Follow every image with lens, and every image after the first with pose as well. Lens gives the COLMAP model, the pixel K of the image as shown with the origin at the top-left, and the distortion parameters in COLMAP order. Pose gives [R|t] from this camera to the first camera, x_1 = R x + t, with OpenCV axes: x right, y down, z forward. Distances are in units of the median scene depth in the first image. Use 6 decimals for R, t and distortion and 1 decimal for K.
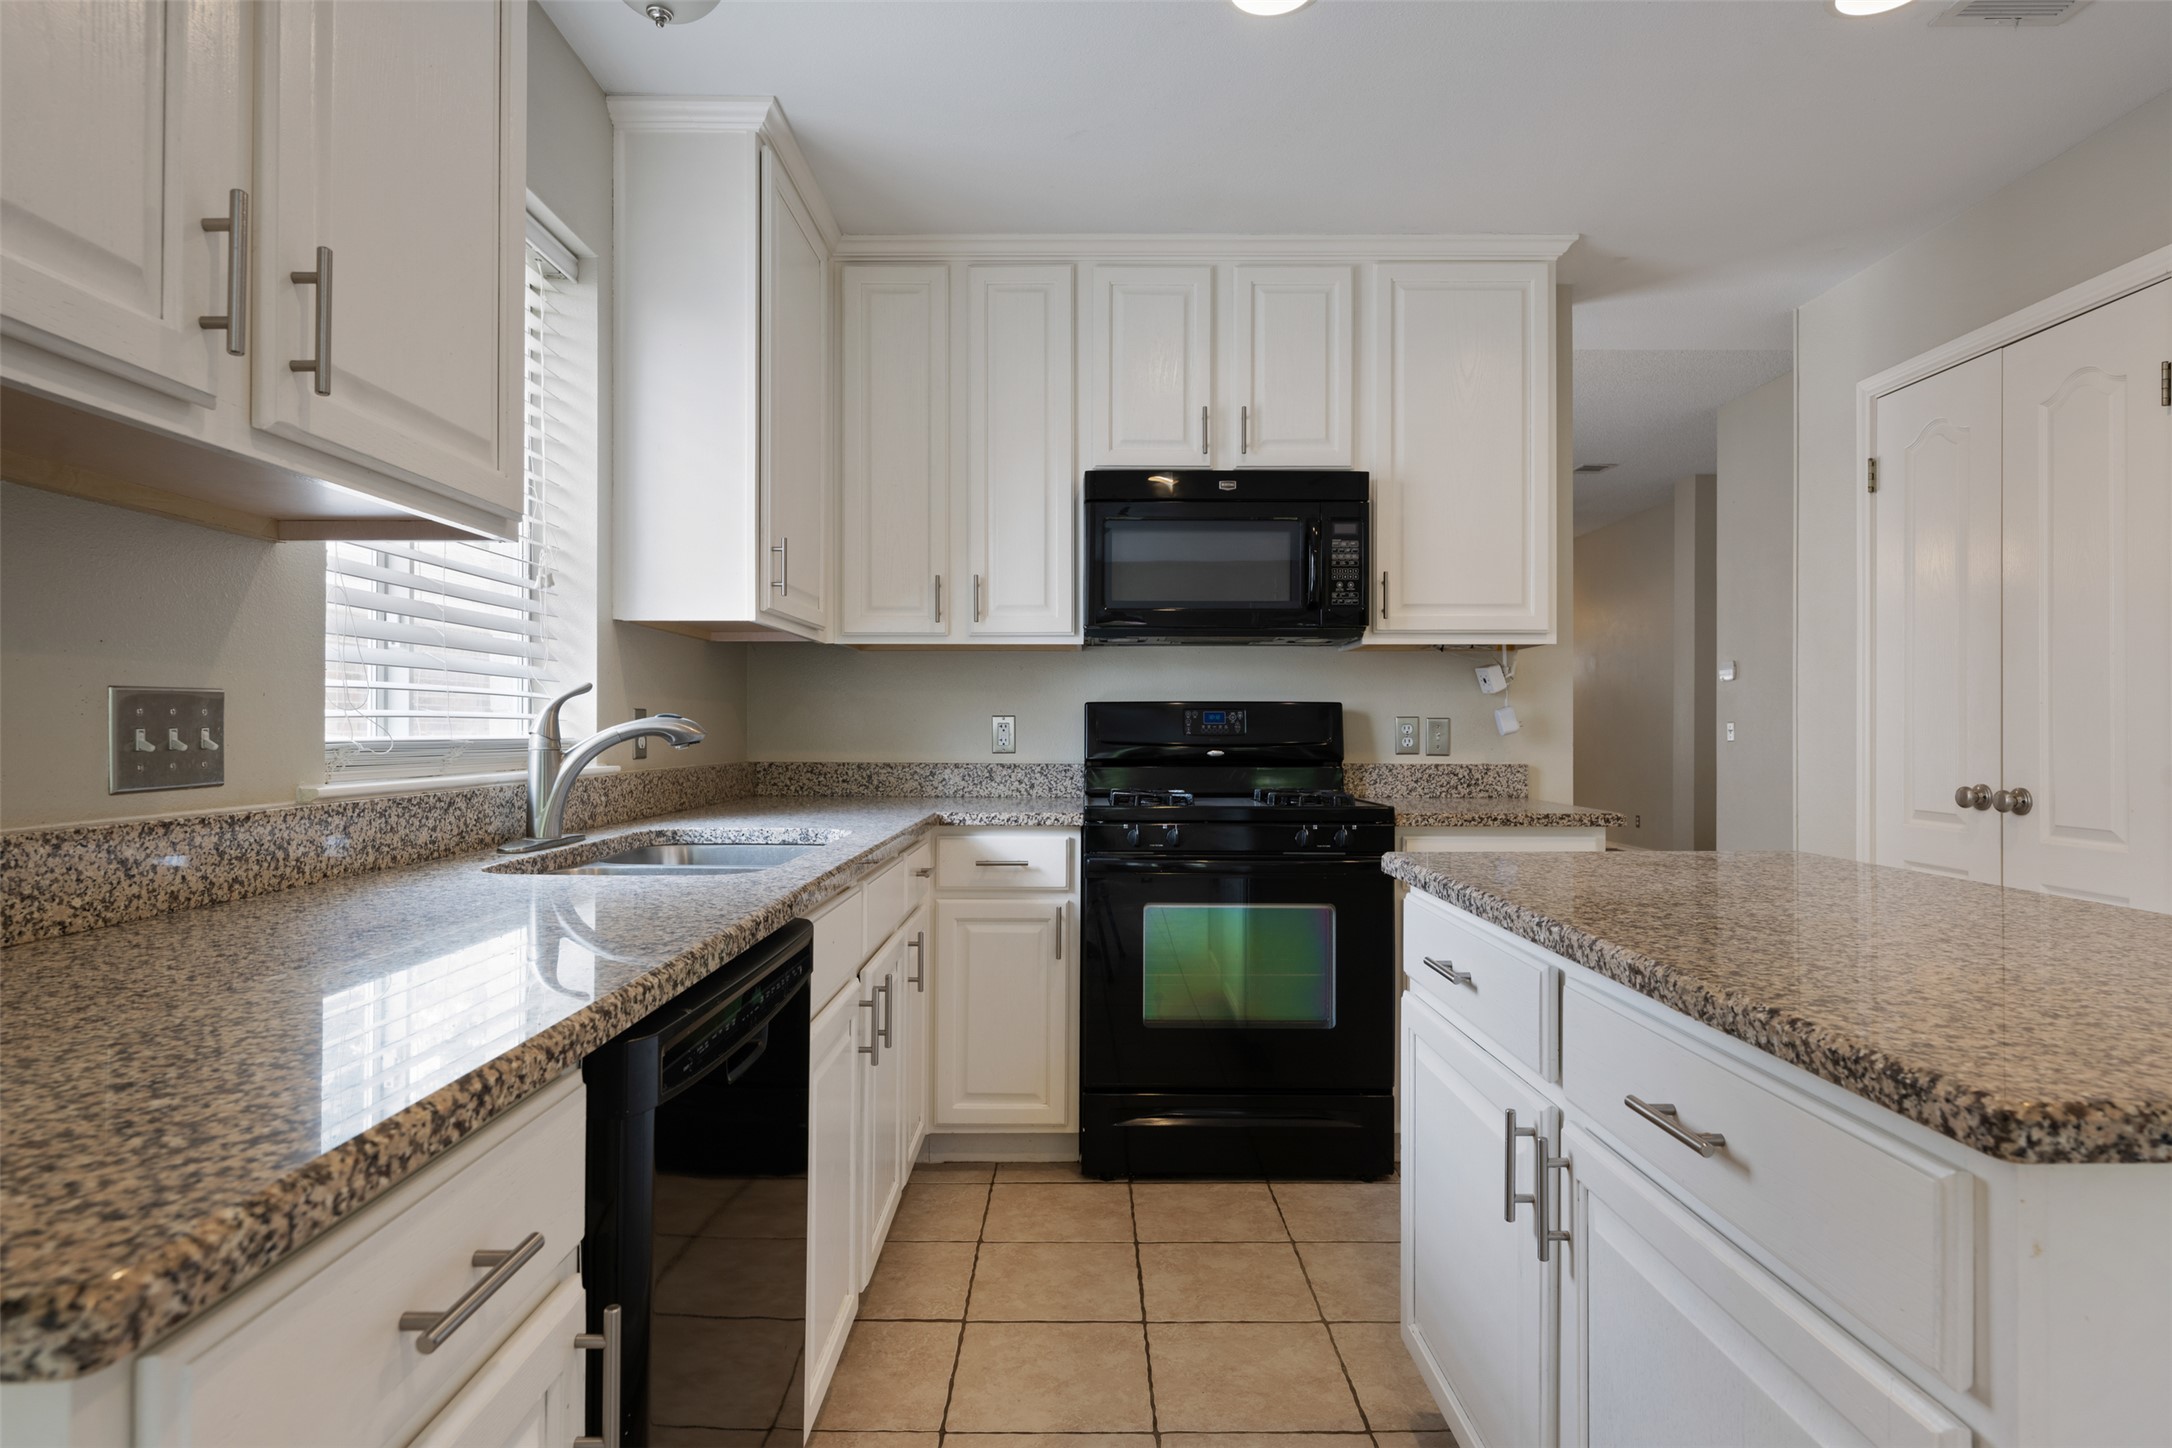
lens RADIAL K [[1162.8, 0, 1086.0], [0, 1162.8, 724.0], [0, 0, 1]] dist [-0.001898, -0.000269]
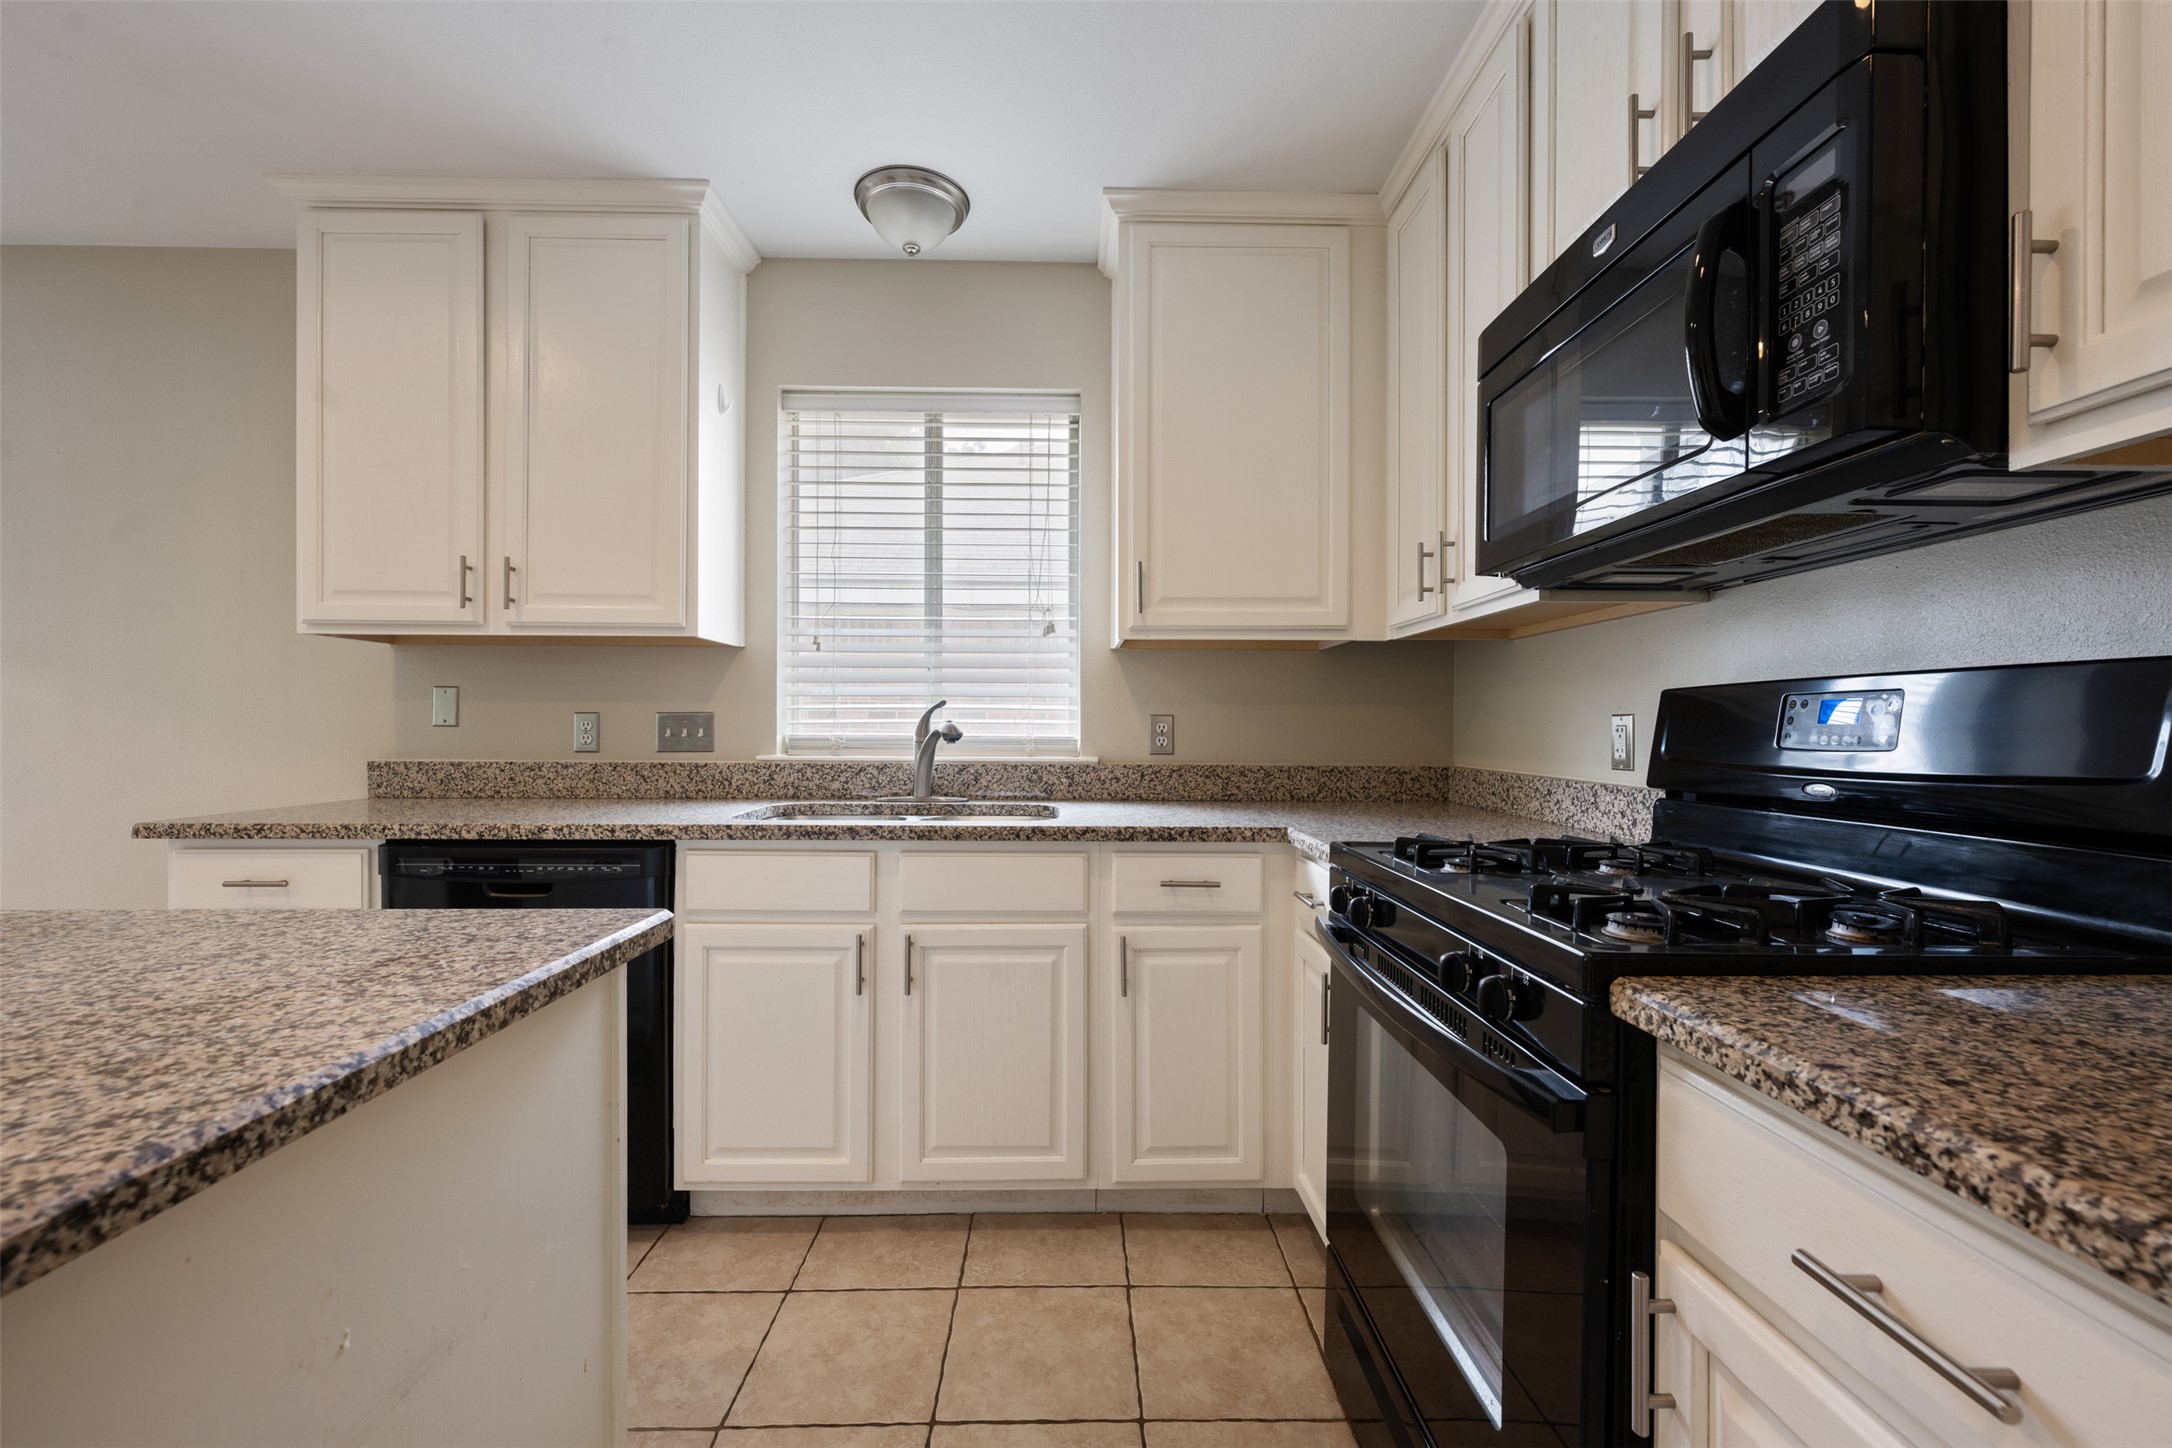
lens RADIAL K [[876.3, 0, 1083.9], [0, 876.3, 731.1], [0, 0, 1]] dist [0.000302, -0.000409]
pose [[0.019725, 0.002007, -0.999803, 0.489049], [-0.001061, 0.999997, 0.001987, 0.002282], [0.999805, 0.001022, 0.019727, 0.769778]]
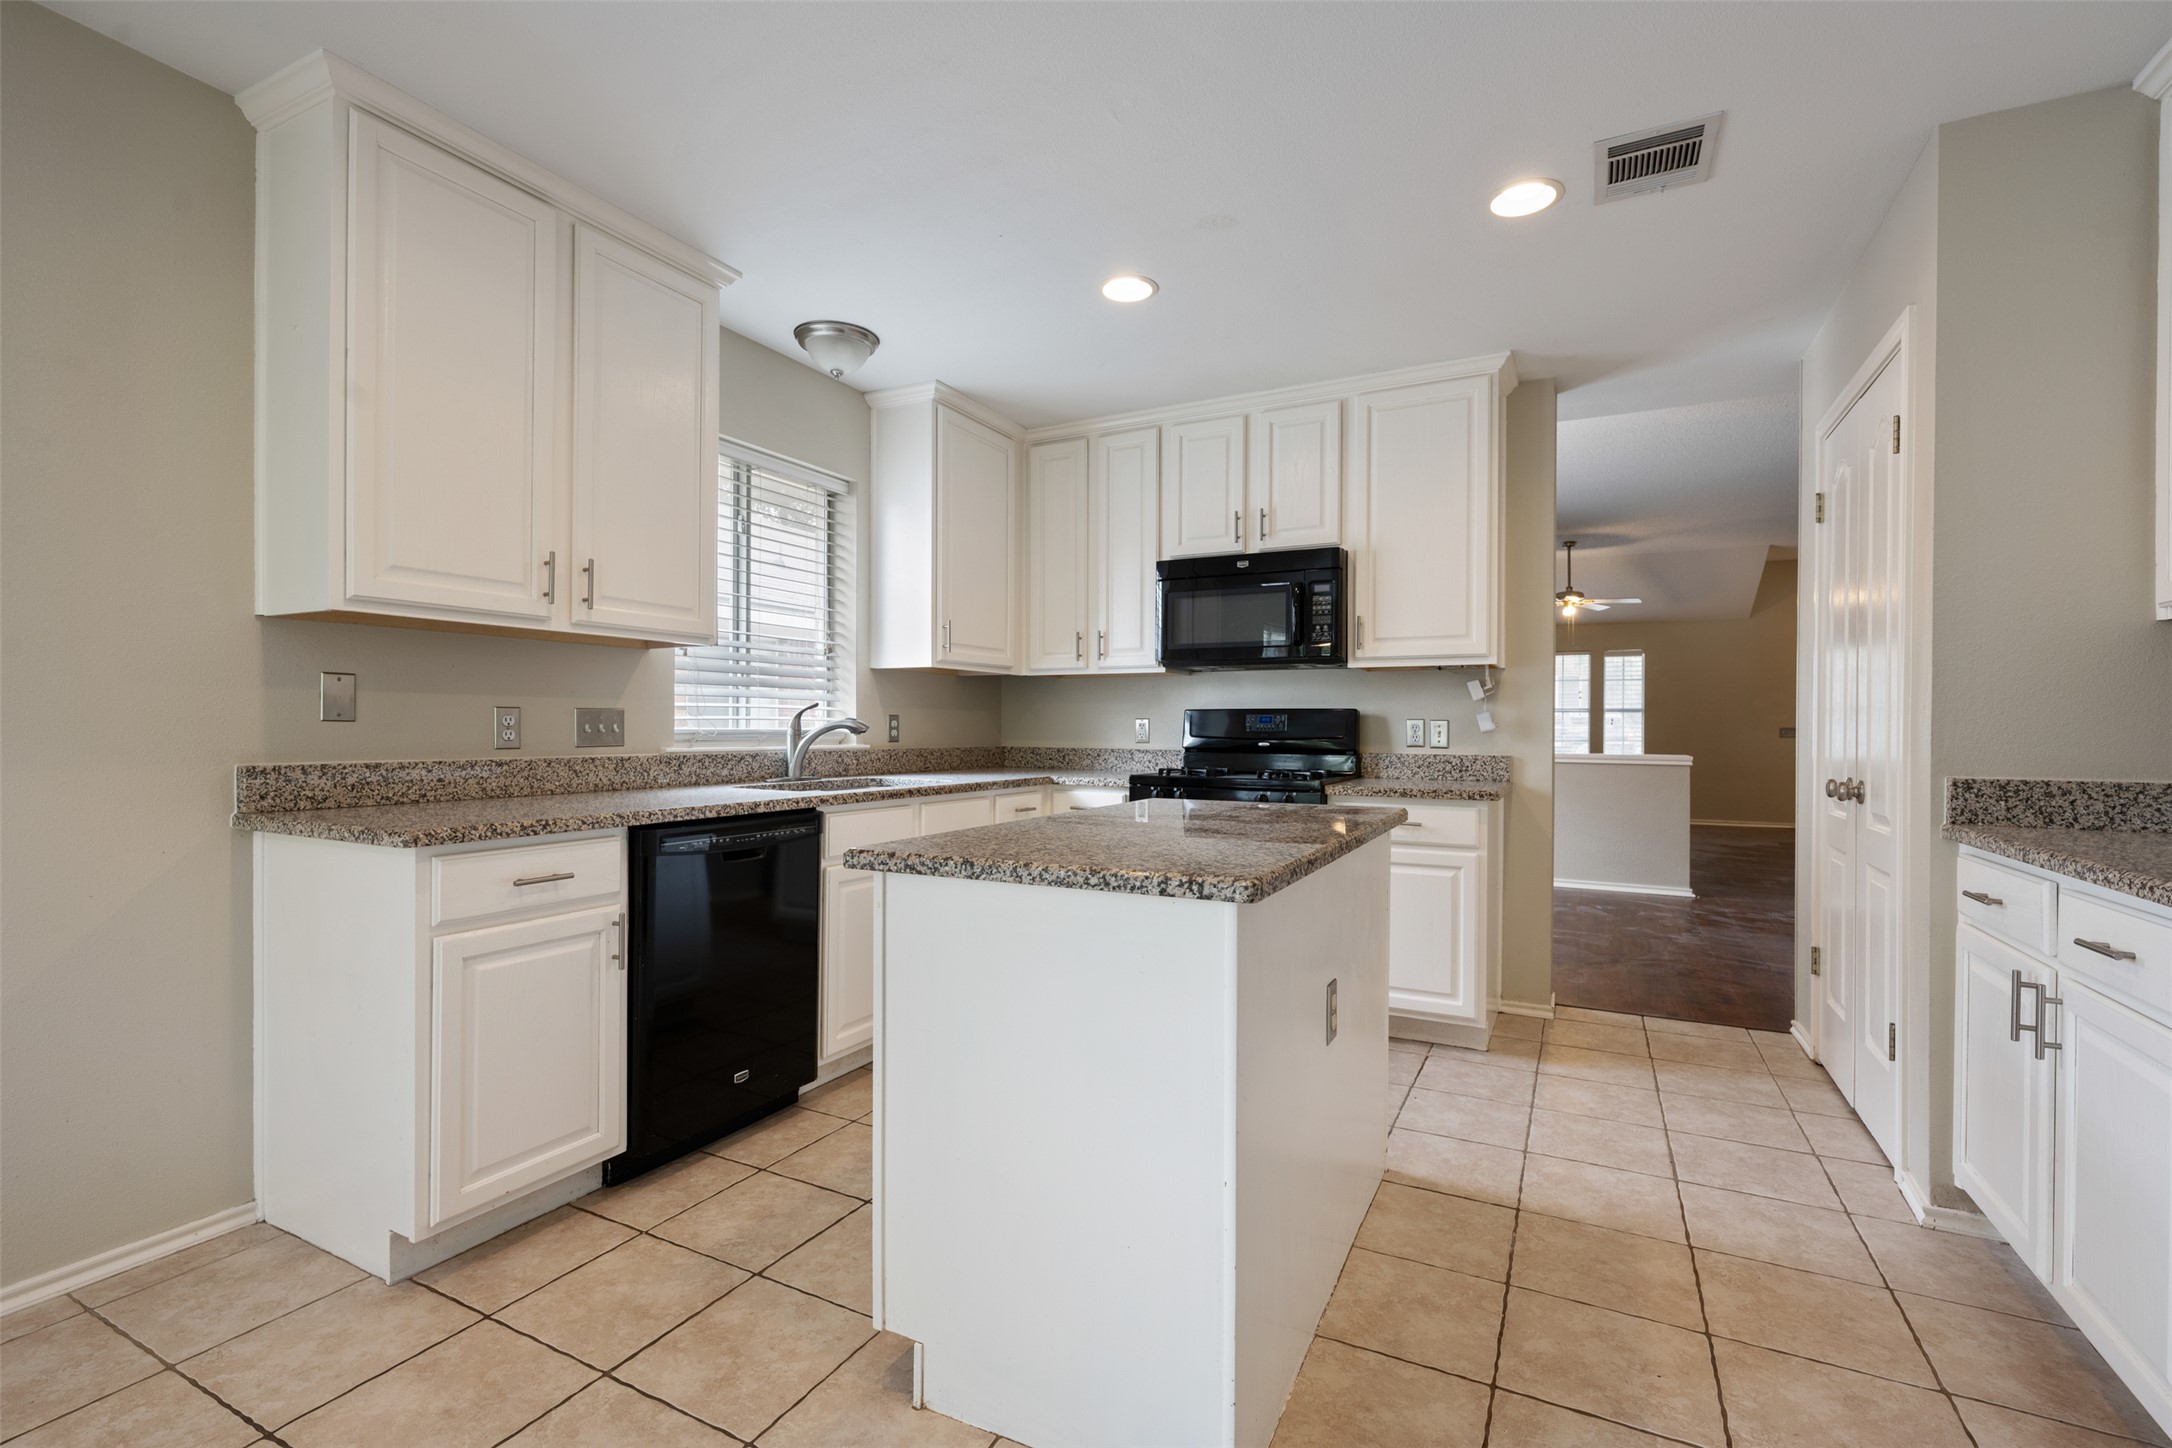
lens RADIAL K [[959.1, 0, 1087.2], [0, 959.1, 733.7], [0, 0, 1]] dist [0.000696, 0.000229]
pose [[0.887347, 0.006548, -0.461056, 0.512760], [-0.002592, 0.999954, 0.009213, 0.001505], [0.461096, -0.006980, 0.887323, -0.186057]]
